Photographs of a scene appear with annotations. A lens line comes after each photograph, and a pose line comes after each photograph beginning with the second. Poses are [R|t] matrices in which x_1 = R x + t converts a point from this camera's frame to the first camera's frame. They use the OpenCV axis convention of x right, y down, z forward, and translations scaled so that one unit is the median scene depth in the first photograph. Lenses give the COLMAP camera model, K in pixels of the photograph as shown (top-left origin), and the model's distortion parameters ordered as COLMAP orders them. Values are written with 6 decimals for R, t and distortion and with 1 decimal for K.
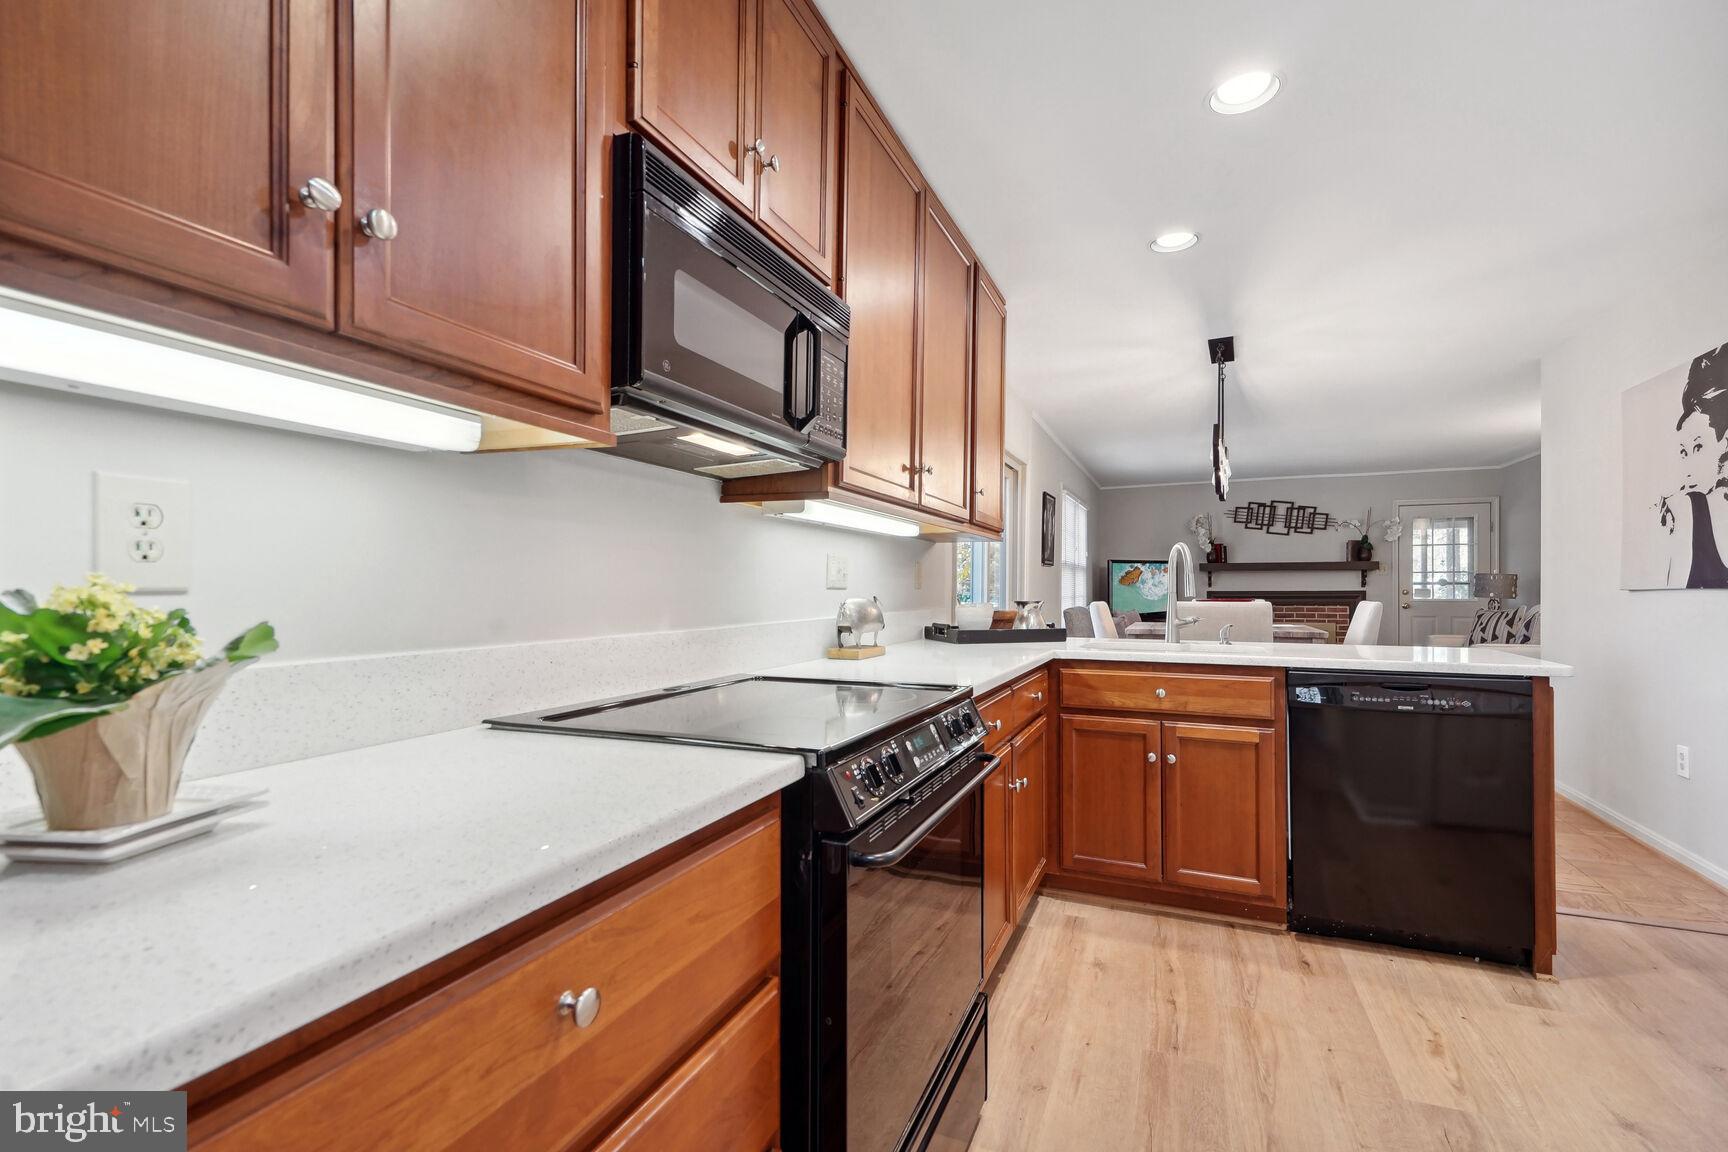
lens RADIAL K [[777.9, 0, 864.0], [0, 777.9, 576.0], [0, 0, 1]] dist [0.017644, 0.000054]
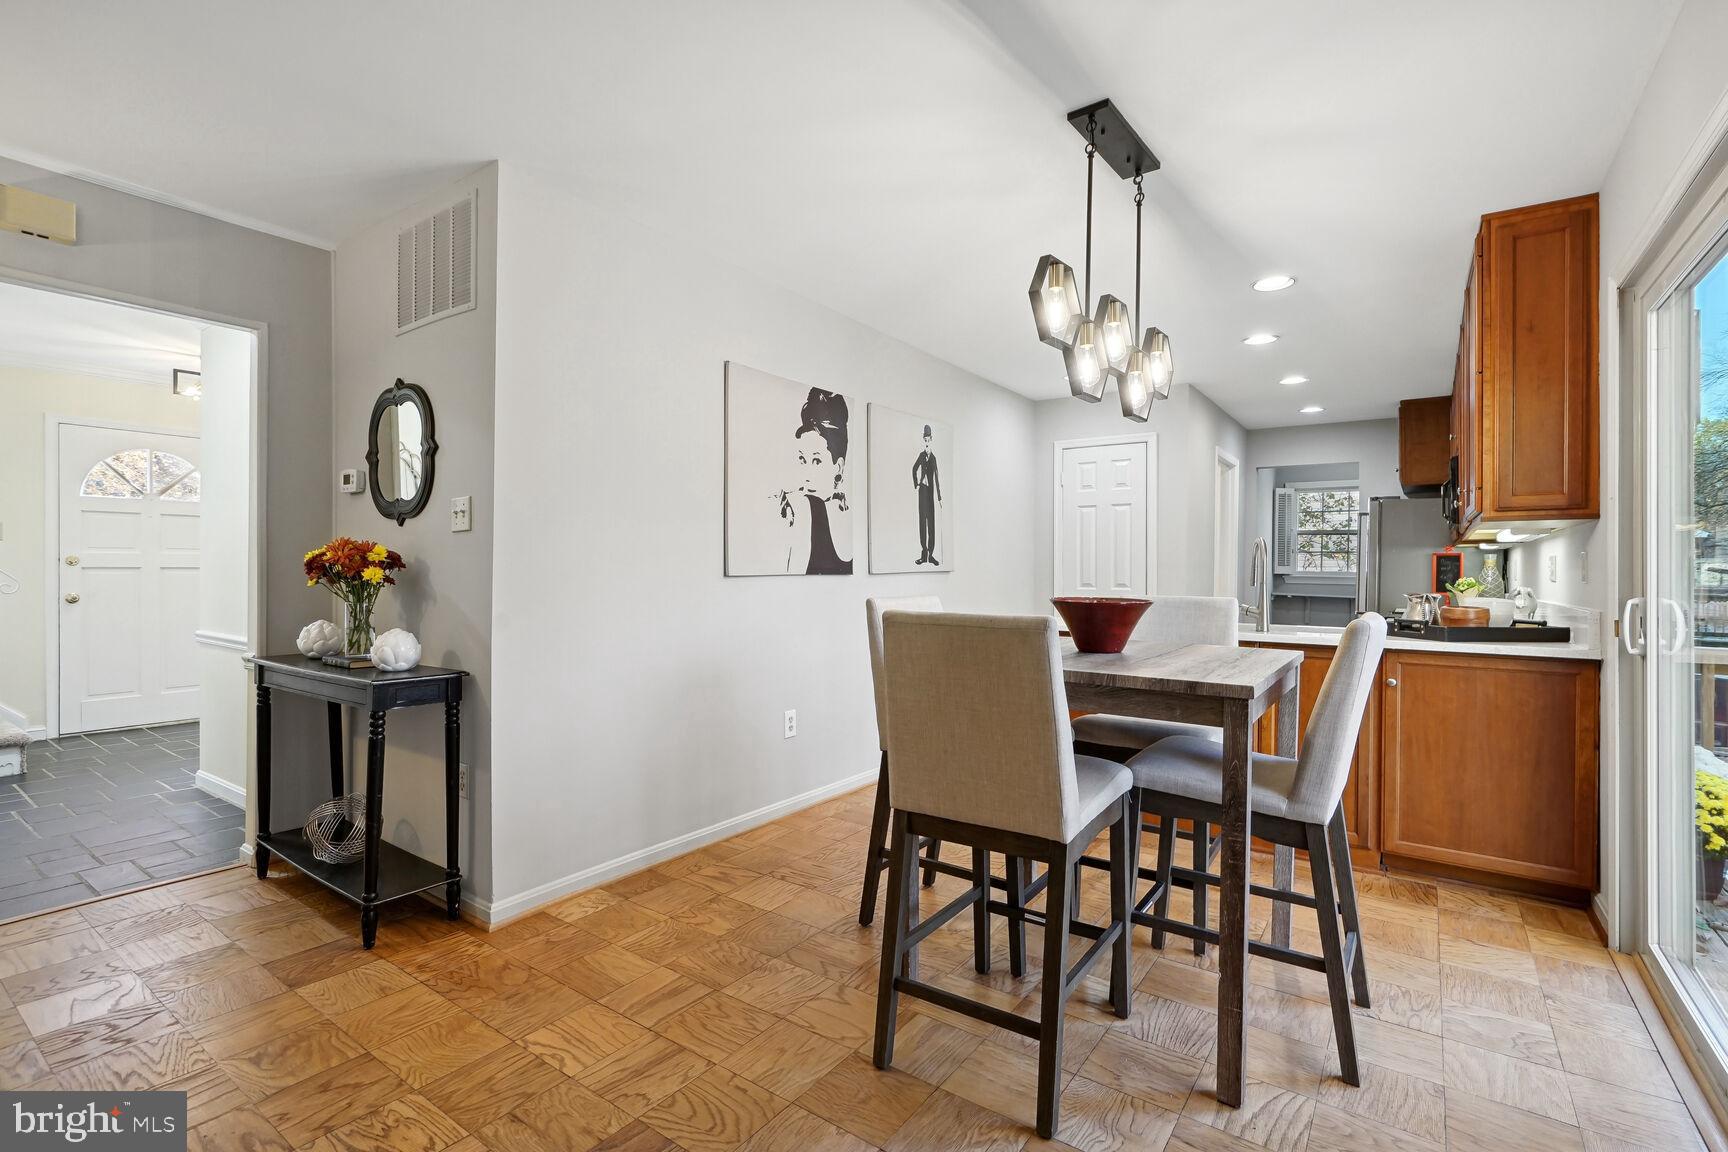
lens RADIAL K [[791.2, 0, 864.0], [0, 791.2, 576.0], [0, 0, 1]] dist [-0.001930, -0.000216]
pose [[-0.975924, -0.008902, 0.217929, 0.230134], [-0.011163, 0.999896, -0.009147, 0.009362], [-0.217824, -0.011360, -0.975922, 0.714020]]
